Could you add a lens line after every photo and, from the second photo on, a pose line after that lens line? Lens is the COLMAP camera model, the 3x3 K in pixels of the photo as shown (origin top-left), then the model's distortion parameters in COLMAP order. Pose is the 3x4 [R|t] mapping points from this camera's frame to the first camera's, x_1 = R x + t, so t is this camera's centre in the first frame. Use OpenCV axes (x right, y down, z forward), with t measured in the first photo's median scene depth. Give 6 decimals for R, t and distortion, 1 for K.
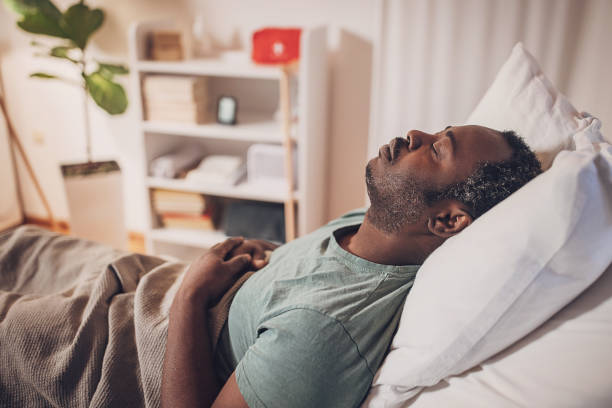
lens RADIAL K [[581.2, 0, 305.6], [0, 581.2, 218.7], [0, 0, 1]] dist [-0.012120, -0.019402]
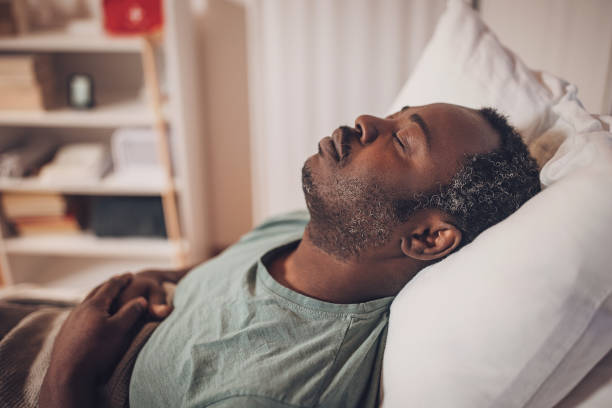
lens RADIAL K [[581.2, 0, 305.6], [0, 581.2, 218.7], [0, 0, 1]] dist [-0.012120, -0.019402]
pose [[0.970590, -0.110063, 0.214106, -0.055729], [0.097956, 0.992974, 0.066389, -0.079997], [-0.219909, -0.043463, 0.974552, 0.303539]]
